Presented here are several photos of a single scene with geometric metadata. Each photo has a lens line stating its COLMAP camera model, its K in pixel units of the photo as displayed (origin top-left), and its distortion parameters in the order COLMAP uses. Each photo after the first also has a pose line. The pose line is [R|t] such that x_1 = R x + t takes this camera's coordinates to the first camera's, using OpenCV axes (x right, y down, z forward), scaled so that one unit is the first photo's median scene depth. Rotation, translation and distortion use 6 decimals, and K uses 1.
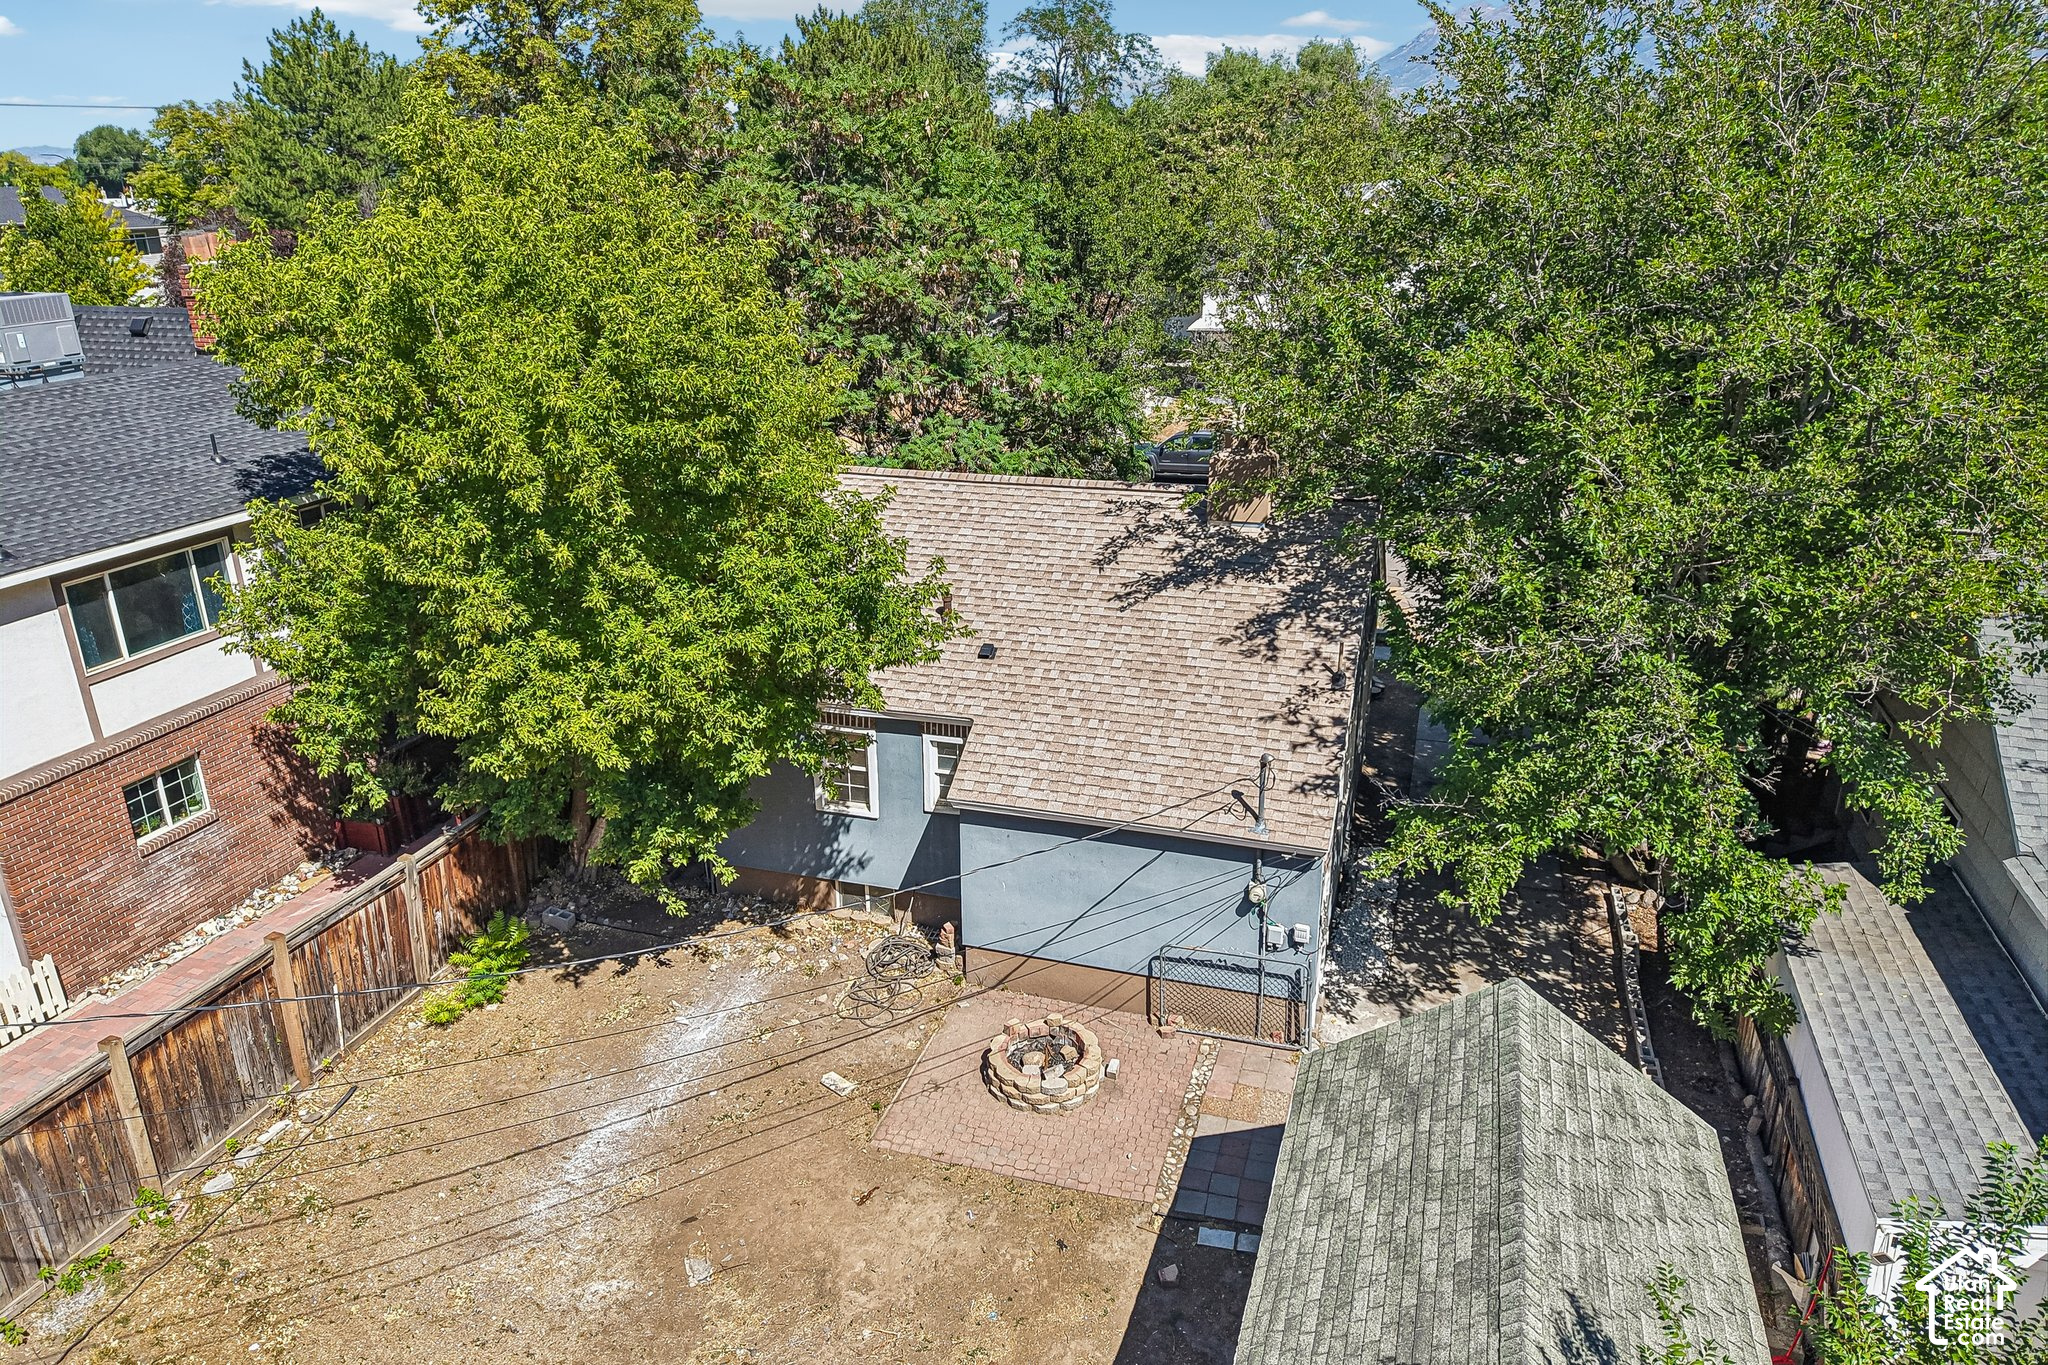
lens RADIAL K [[1381.5, 0, 1020.8], [0, 1381.5, 655.5], [0, 0, 1]] dist [0.076619, -0.098144]
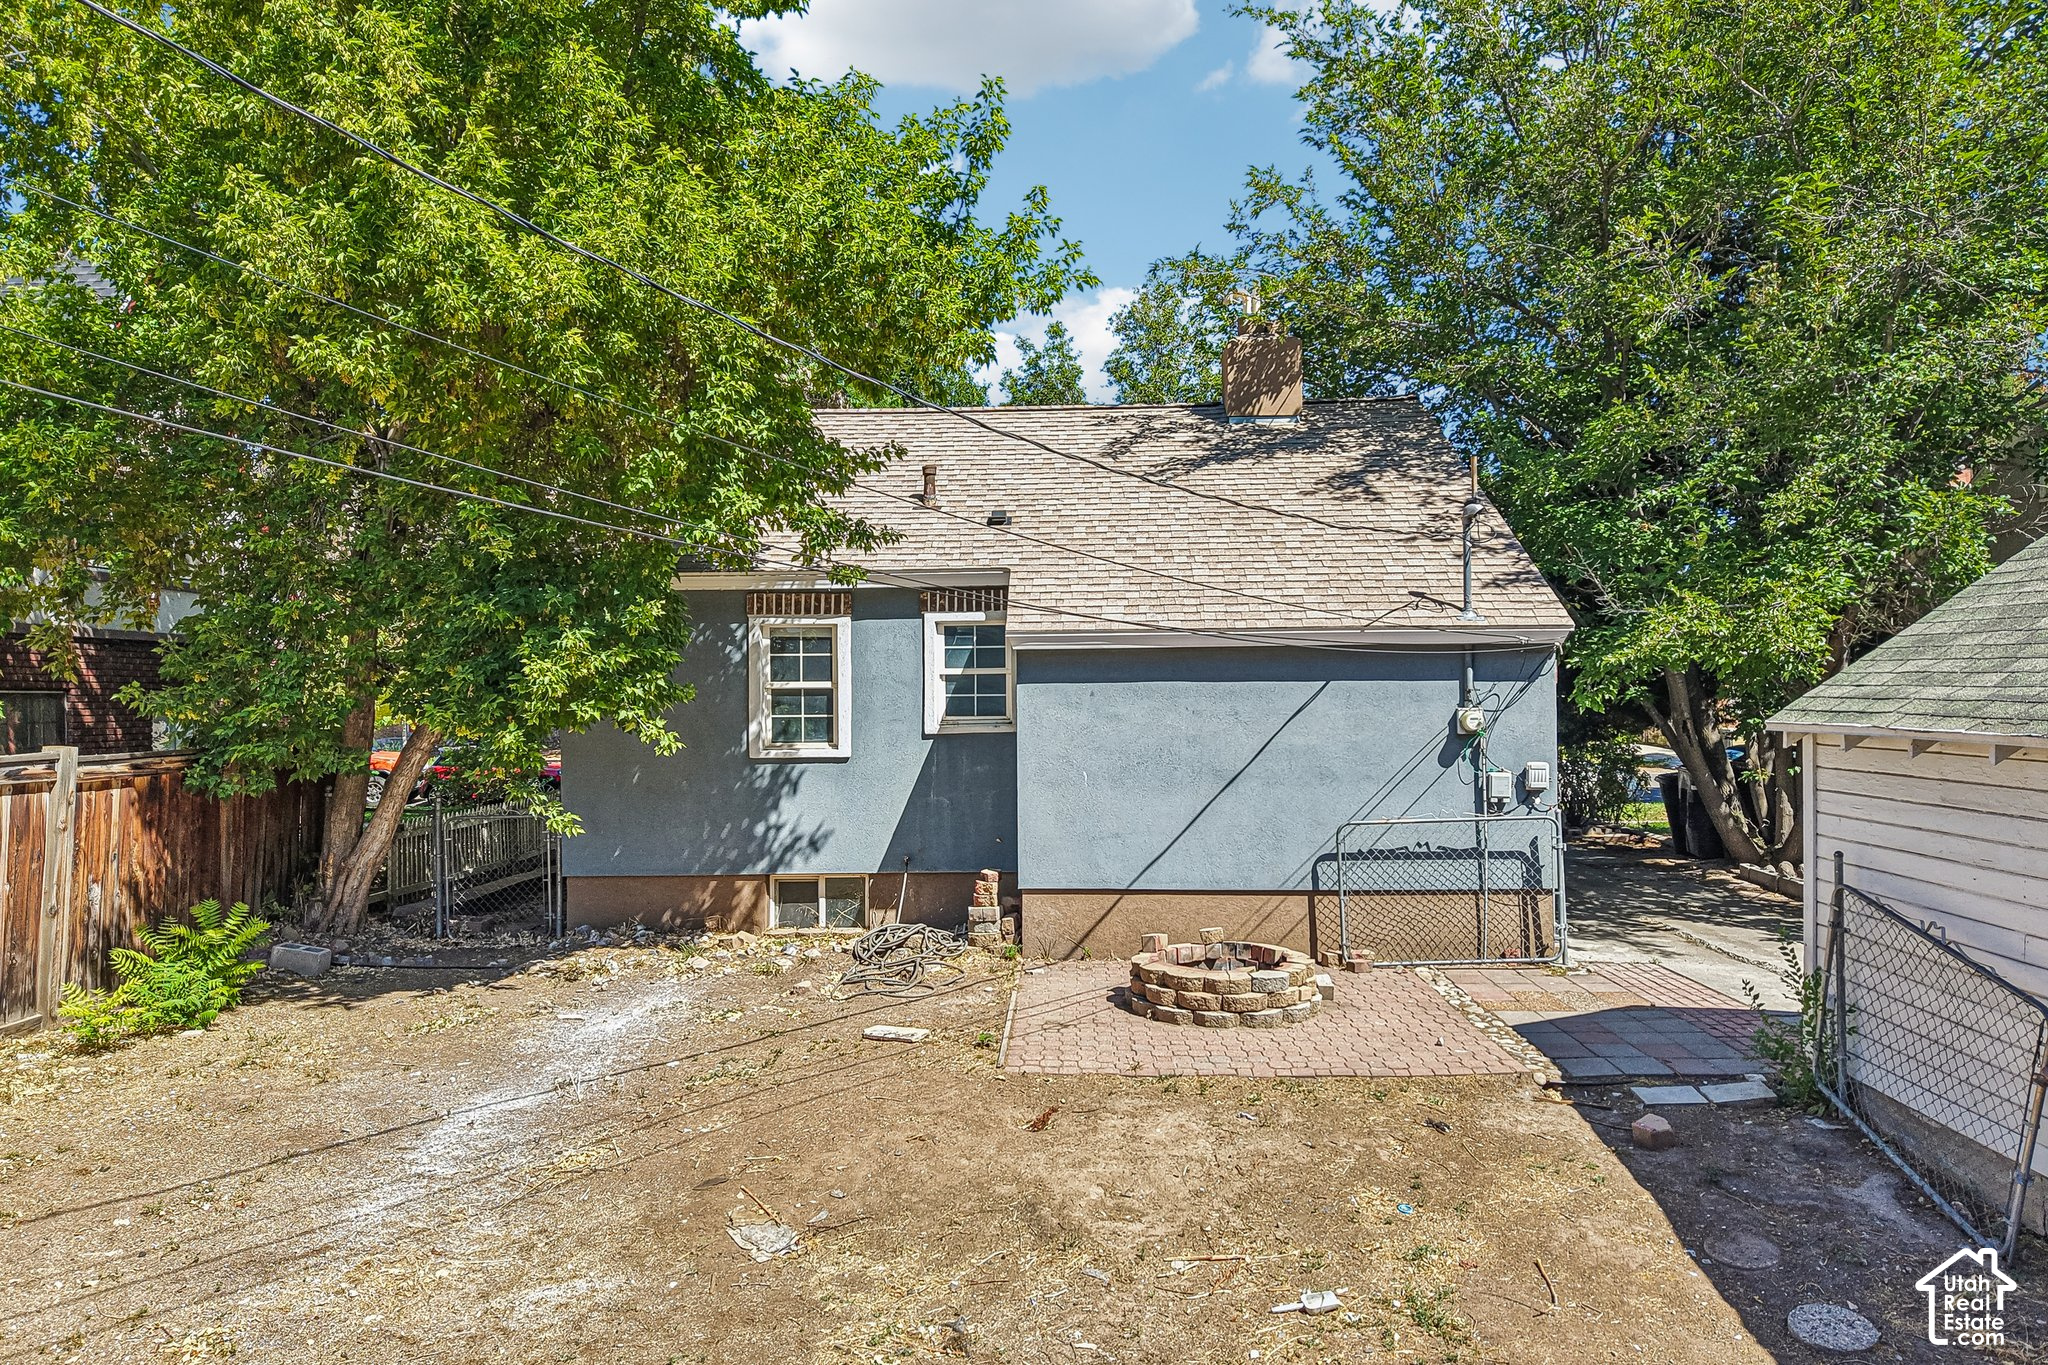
lens RADIAL K [[1360.8, 0, 1024.0], [0, 1360.8, 682.5], [0, 0, 1]] dist [0.070912, -0.088258]
pose [[0.963839, 0.002985, 0.266468, -0.212811], [0.089712, 0.937935, -0.335007, 0.335907], [-0.250929, 0.346799, 0.903751, 0.391445]]
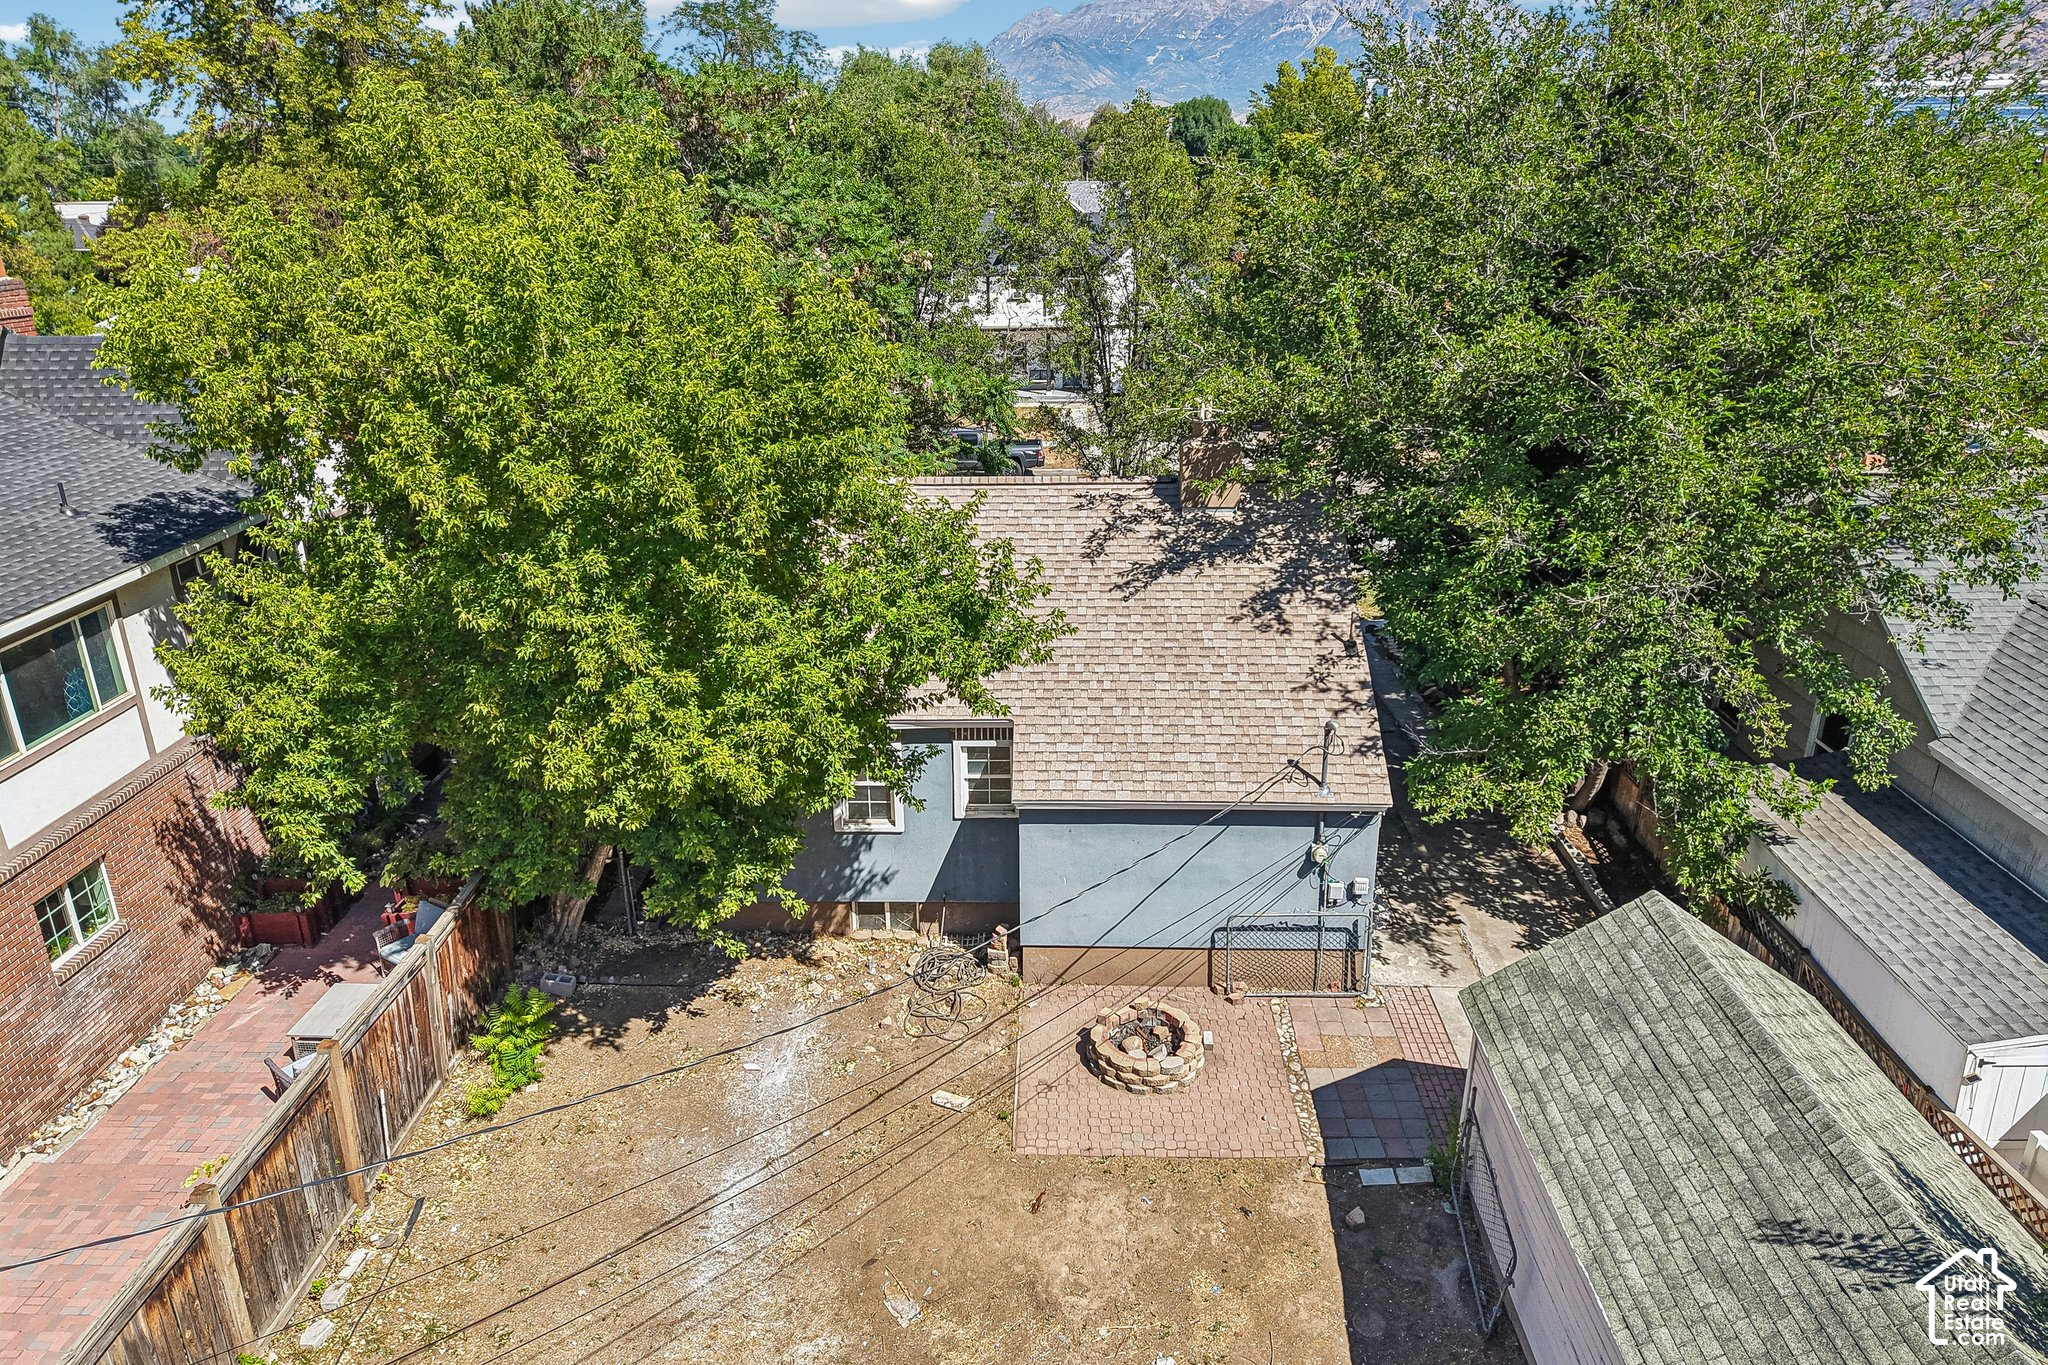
lens RADIAL K [[1381.5, 0, 1020.8], [0, 1381.5, 655.5], [0, 0, 1]] dist [0.076619, -0.098144]
pose [[0.961953, -0.091929, 0.257283, -0.283255], [0.091752, 0.995701, 0.012720, -0.012549], [-0.257346, 0.011371, 0.966252, 0.031382]]
